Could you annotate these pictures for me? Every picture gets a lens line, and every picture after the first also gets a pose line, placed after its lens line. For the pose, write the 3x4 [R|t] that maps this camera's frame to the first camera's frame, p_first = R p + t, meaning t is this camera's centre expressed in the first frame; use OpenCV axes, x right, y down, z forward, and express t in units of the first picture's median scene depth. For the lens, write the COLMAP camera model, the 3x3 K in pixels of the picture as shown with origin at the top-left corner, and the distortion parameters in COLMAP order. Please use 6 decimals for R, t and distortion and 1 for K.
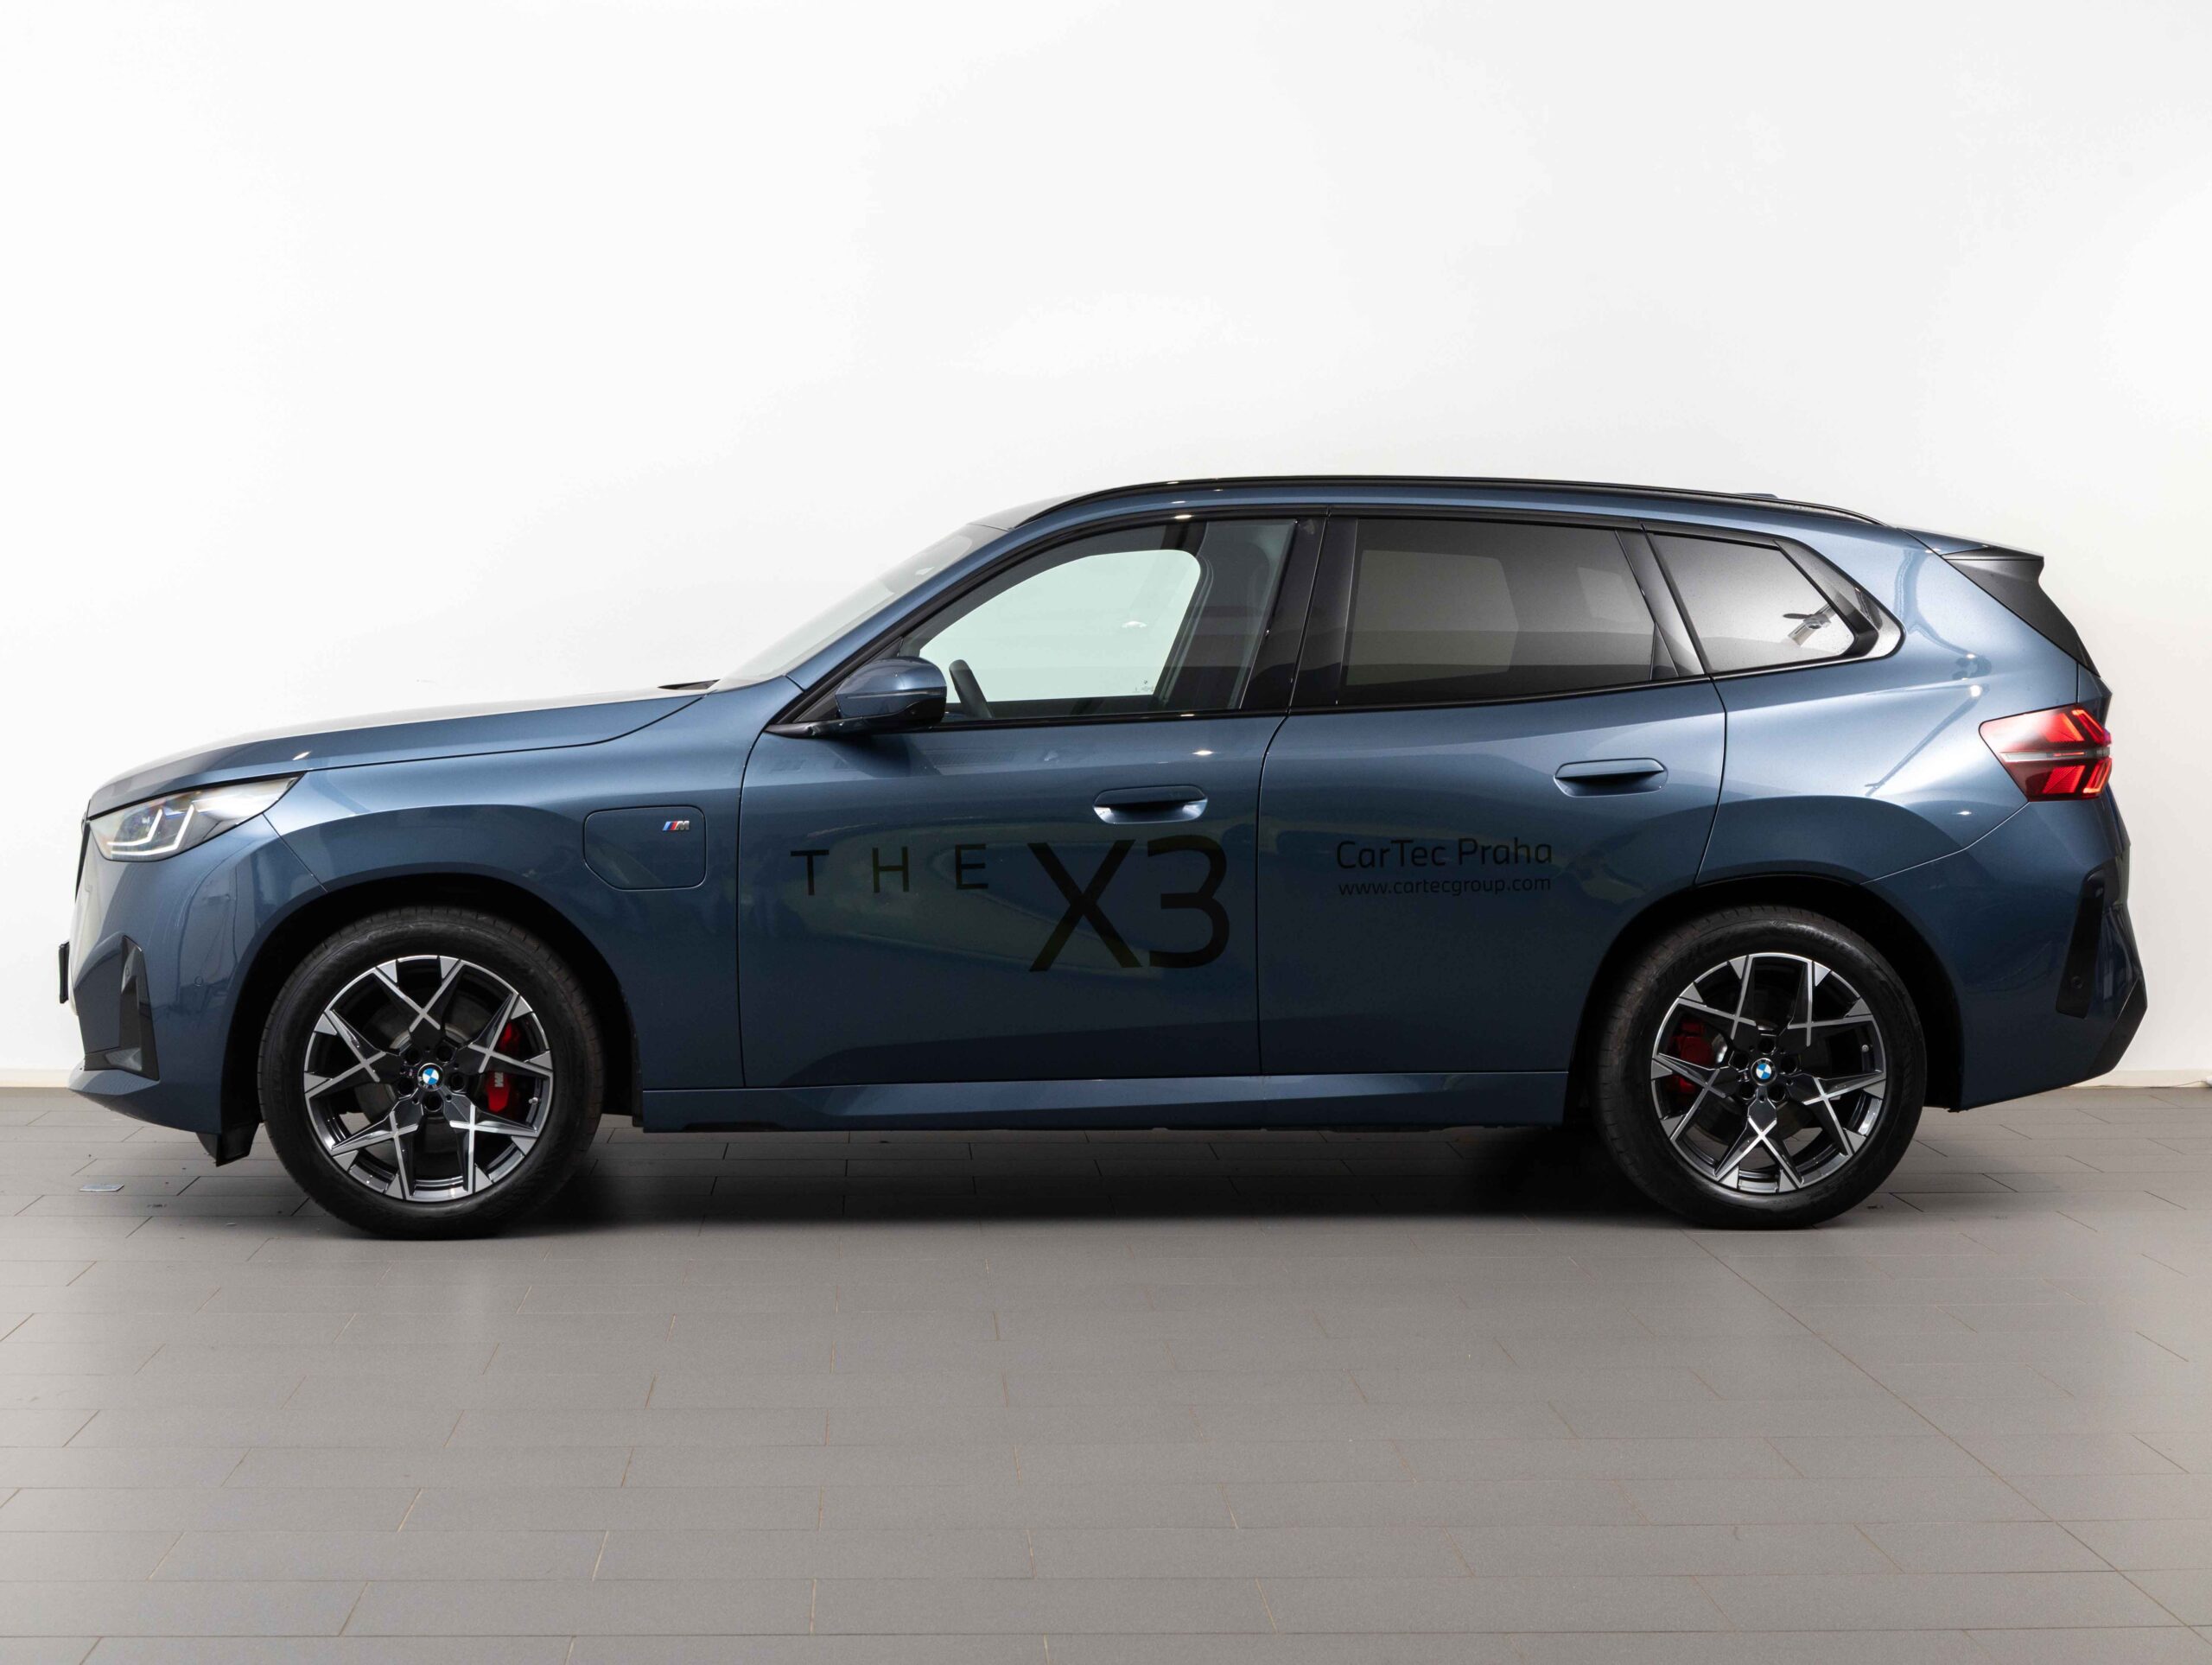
lens RADIAL K [[3554.7, 0, 1101.6], [0, 3554.7, 816.0], [0, 0, 1]] dist [-0.052260, 0.000000]
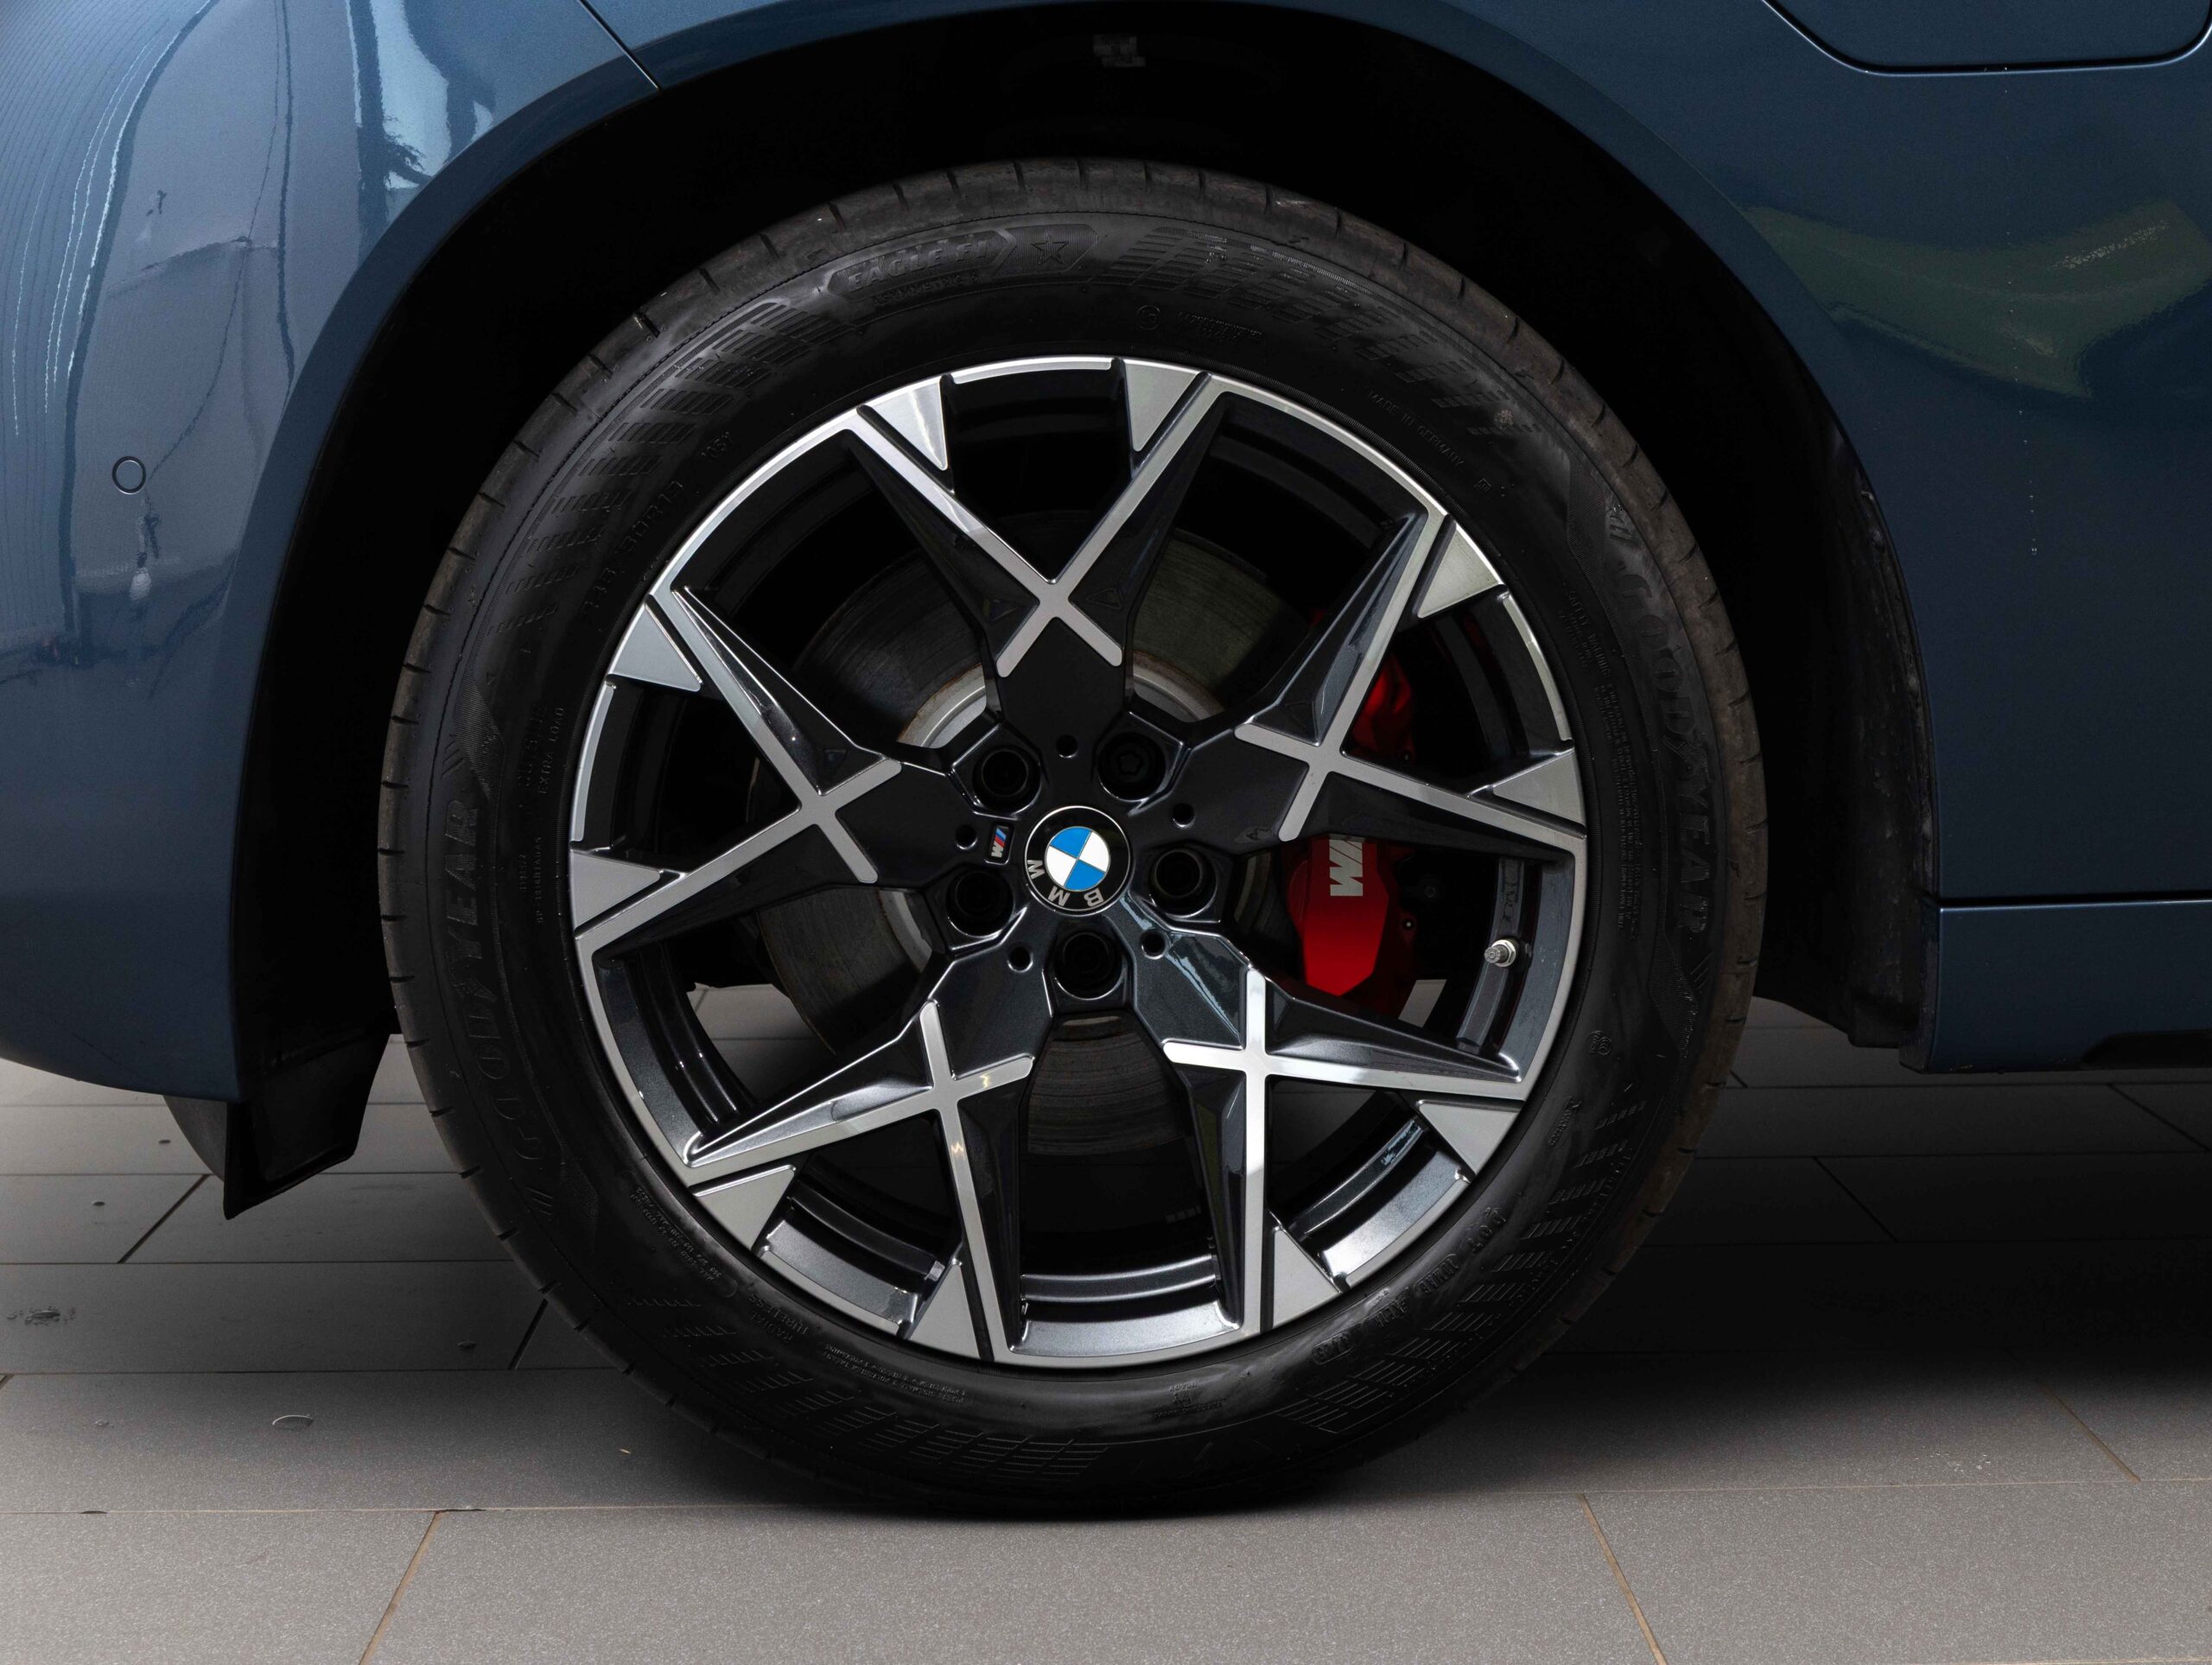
lens RADIAL K [[3660.6, 0, 1114.0], [0, 3660.6, 831.0], [0, 0, 1]] dist [-0.086298, 0.000000]
pose [[0.999499, -0.010960, -0.029684, -0.179649], [0.012466, 0.998618, 0.051051, 0.058711], [0.029083, -0.051396, 0.998255, 0.748546]]
